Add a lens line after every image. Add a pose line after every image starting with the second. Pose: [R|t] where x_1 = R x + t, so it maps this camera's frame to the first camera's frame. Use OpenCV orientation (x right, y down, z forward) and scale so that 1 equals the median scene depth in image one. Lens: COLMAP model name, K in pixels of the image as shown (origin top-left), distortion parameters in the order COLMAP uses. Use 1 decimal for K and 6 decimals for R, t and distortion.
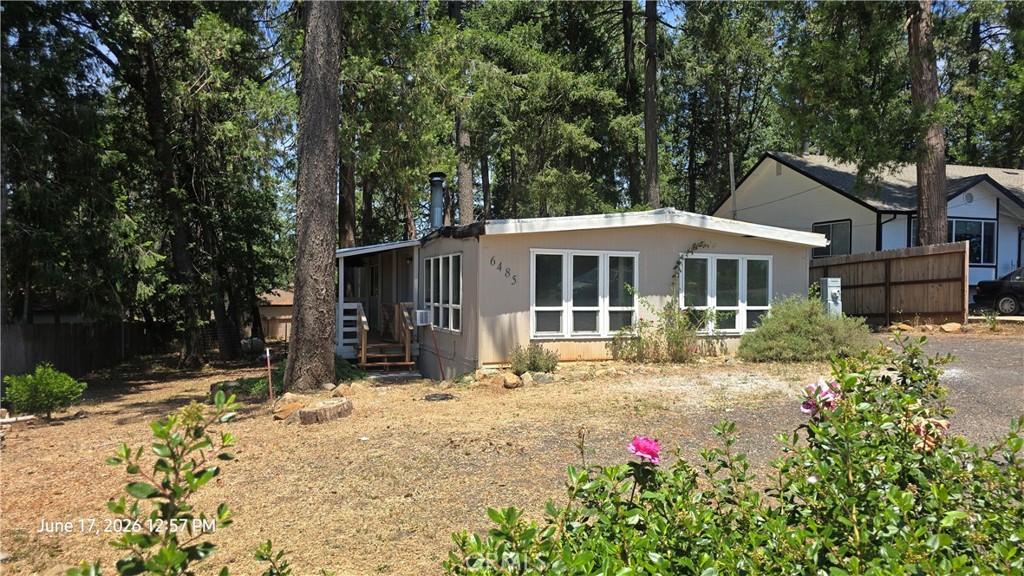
lens RADIAL K [[710.3, 0, 506.1], [0, 710.3, 287.5], [0, 0, 1]] dist [0.054488, -0.001724]
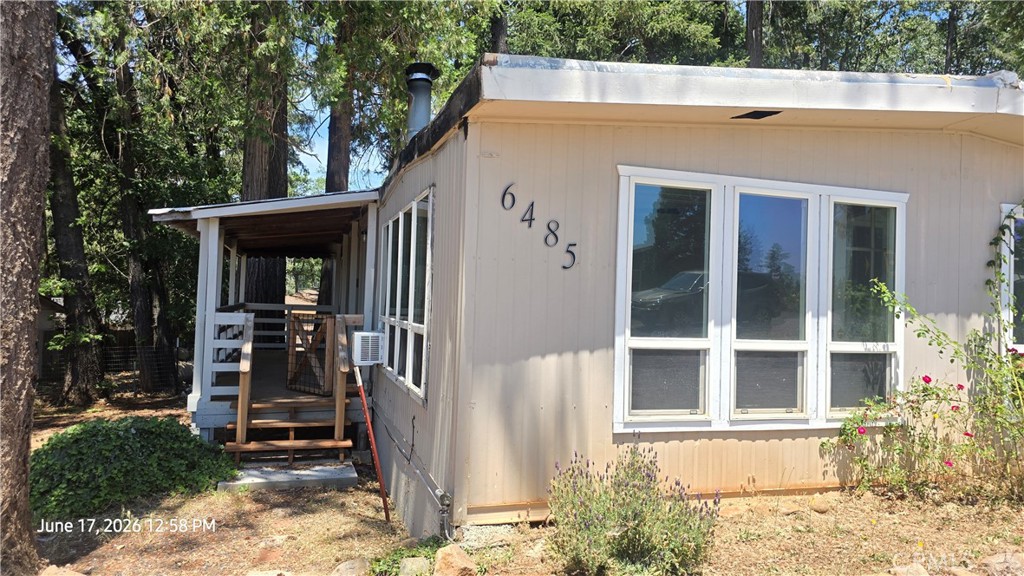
lens RADIAL K [[710.3, 0, 518.2], [0, 710.3, 280.5], [0, 0, 1]] dist [0.054488, -0.001724]
pose [[0.998651, 0.024269, -0.045899, 0.001550], [-0.025707, 0.999189, -0.030996, 0.011546], [0.045109, 0.032134, 0.998465, 0.626920]]
